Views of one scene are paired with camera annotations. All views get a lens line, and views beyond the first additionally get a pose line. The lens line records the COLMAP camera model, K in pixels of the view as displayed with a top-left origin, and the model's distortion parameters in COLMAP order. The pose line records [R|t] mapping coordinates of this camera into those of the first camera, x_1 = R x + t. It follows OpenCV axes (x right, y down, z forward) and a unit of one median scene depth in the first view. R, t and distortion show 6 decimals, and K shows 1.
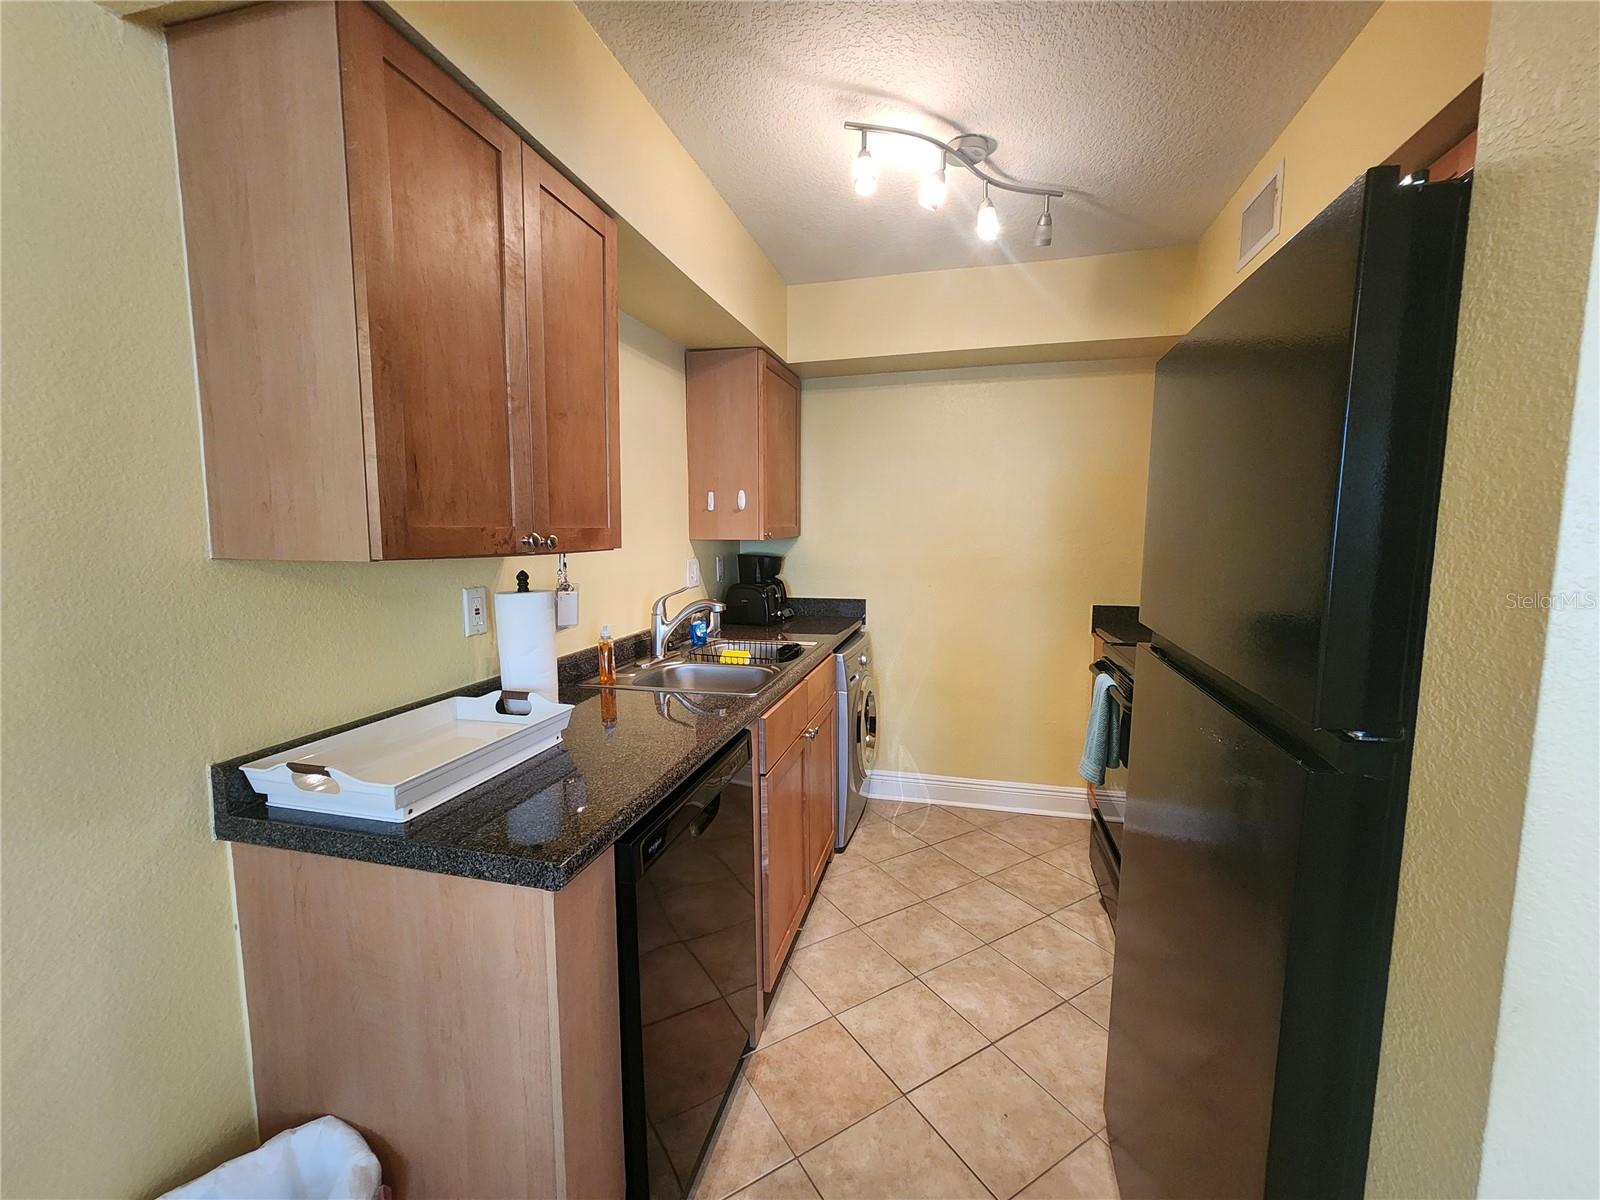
lens RADIAL K [[653.1, 0, 800.0], [0, 653.1, 600.0], [0, 0, 1]] dist [-0.001885, 0.000500]
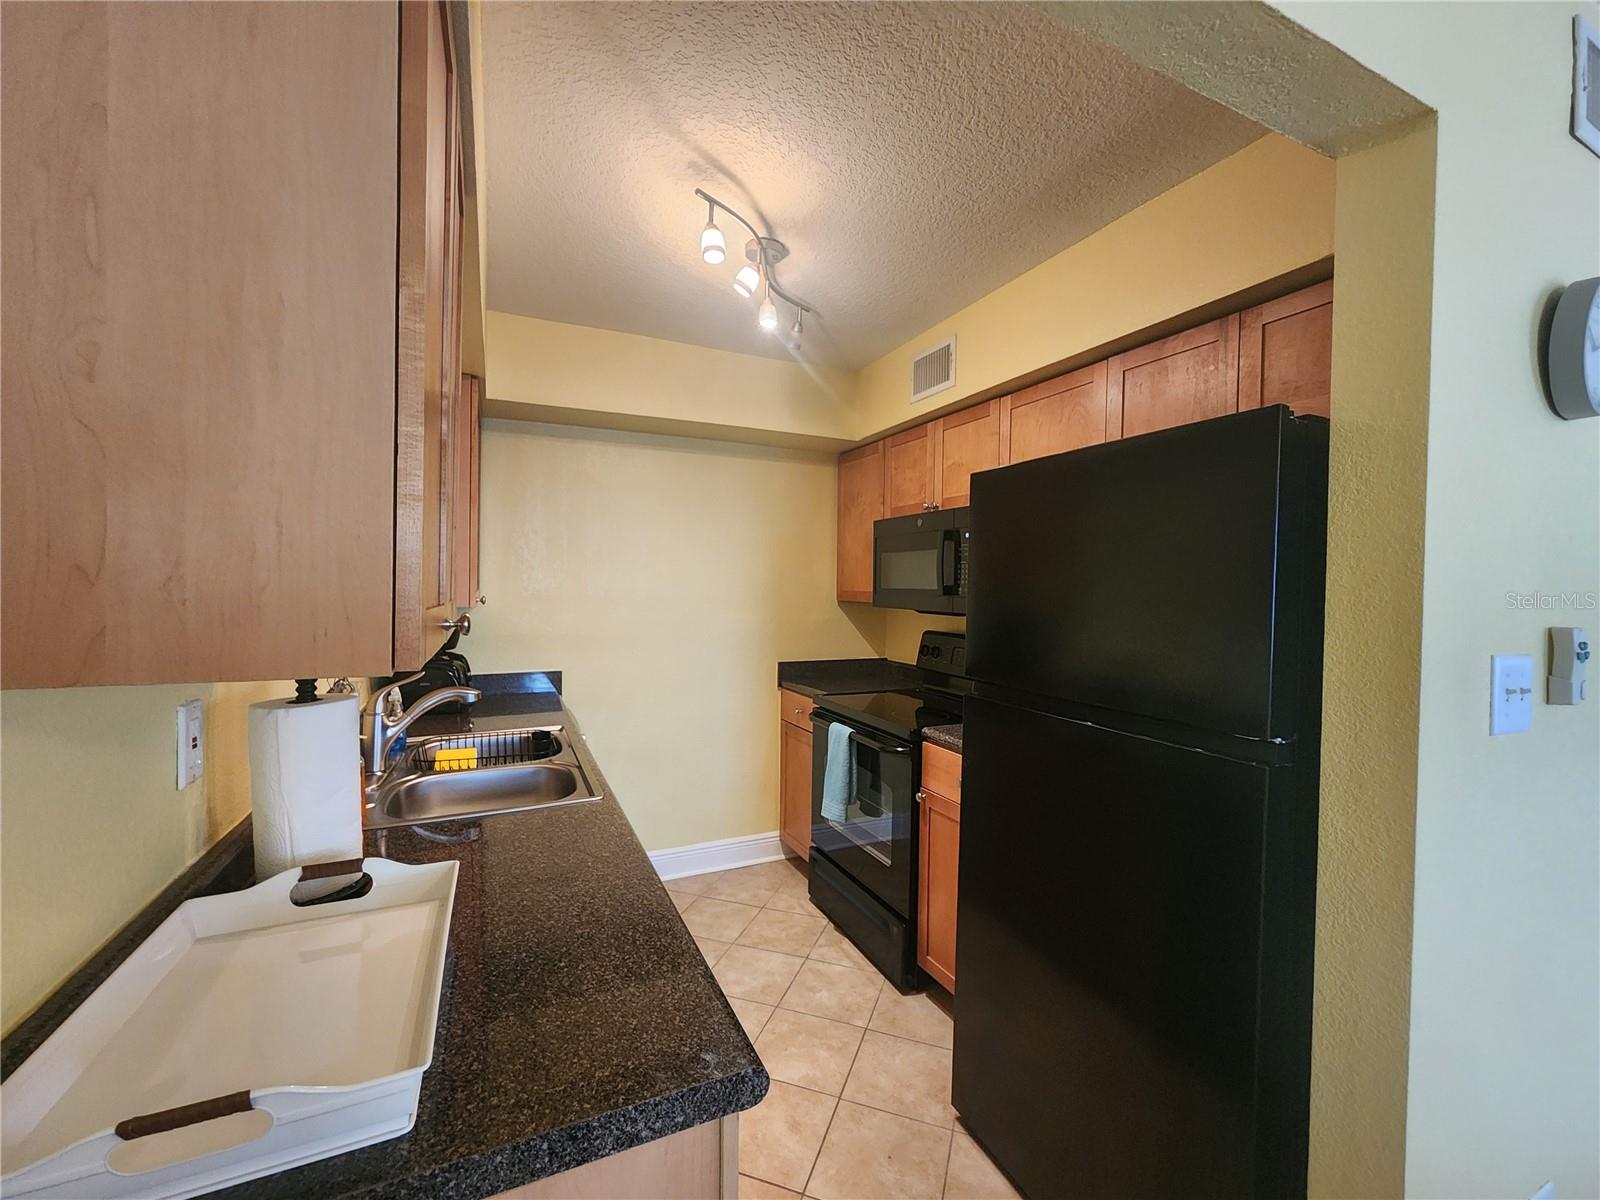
lens RADIAL K [[660.6, 0, 797.5], [0, 660.6, 601.2], [0, 0, 1]] dist [-0.001948, -0.000022]
pose [[0.772673, -0.003371, 0.634795, -0.348438], [0.056396, 0.996396, -0.063354, -0.031567], [-0.632294, 0.084752, 0.770079, 0.148362]]
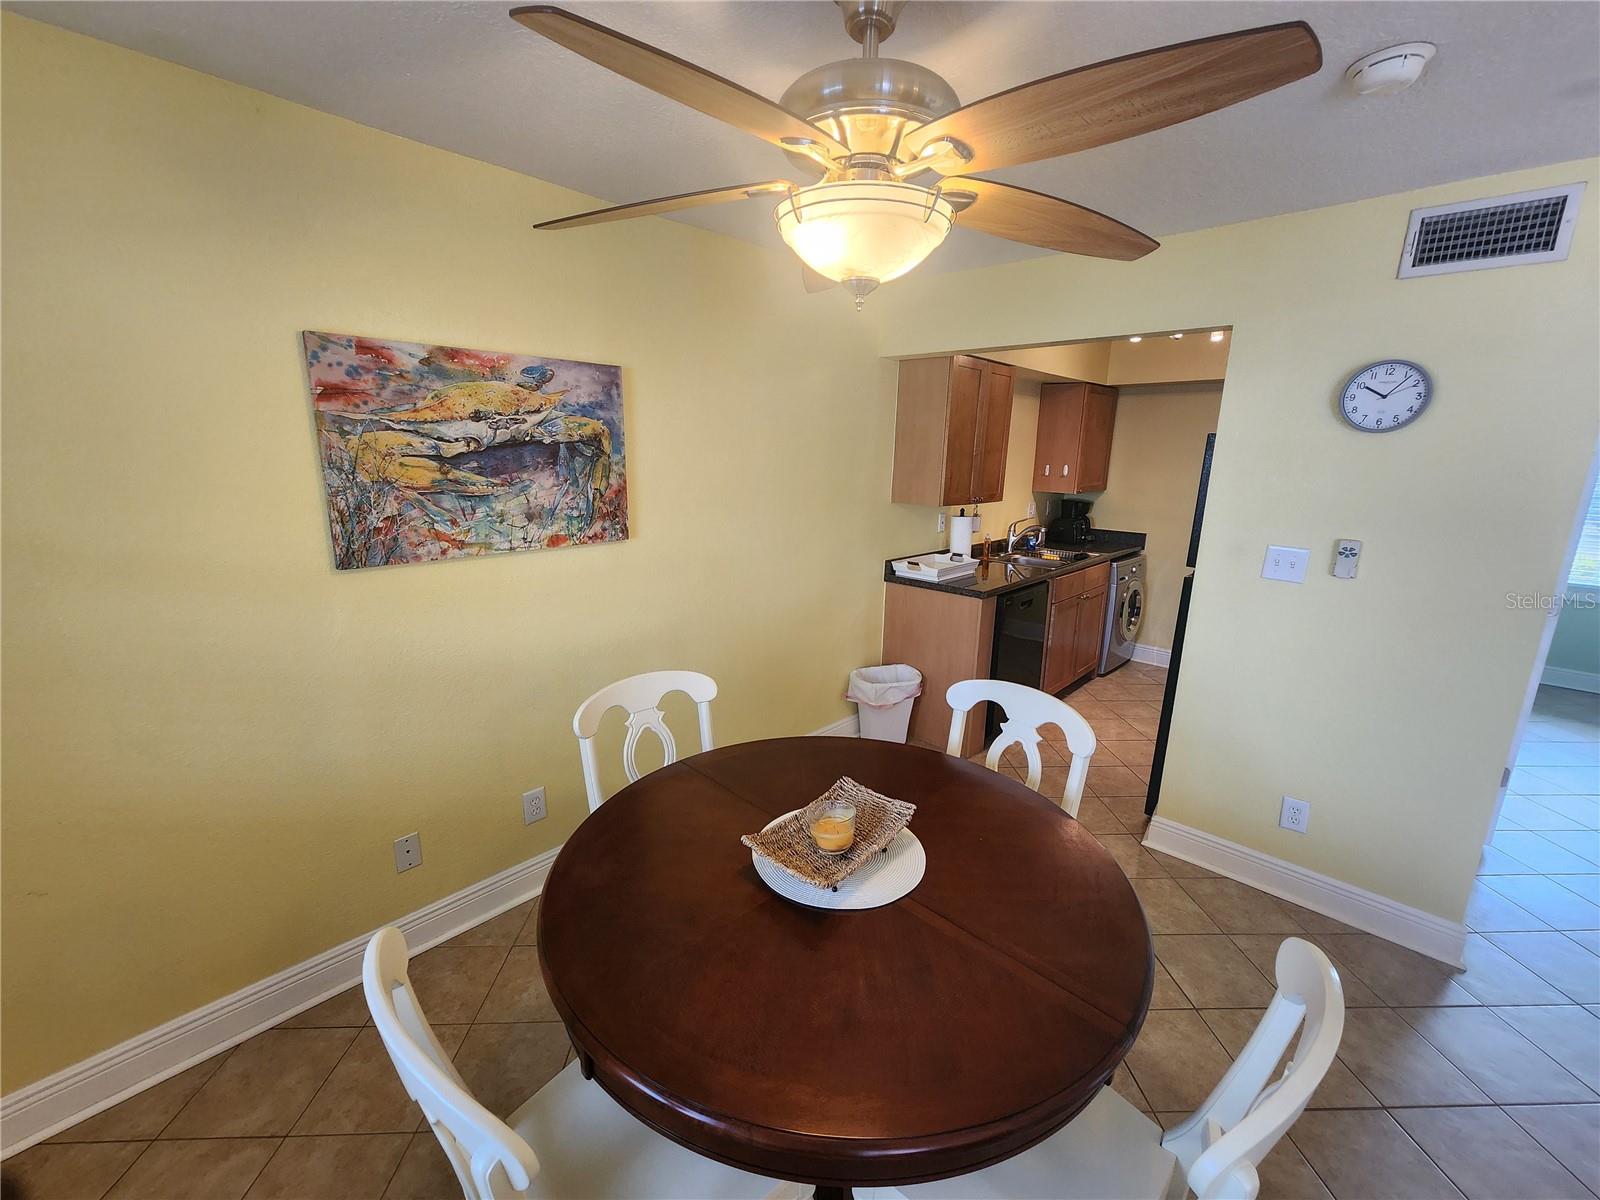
lens RADIAL K [[653.1, 0, 800.0], [0, 653.1, 600.0], [0, 0, 1]] dist [-0.001885, 0.000500]
pose [[0.875793, 0.126822, -0.465728, 0.192213], [-0.072631, 0.988505, 0.132598, 0.014622], [0.477190, -0.082302, 0.874937, -1.188308]]
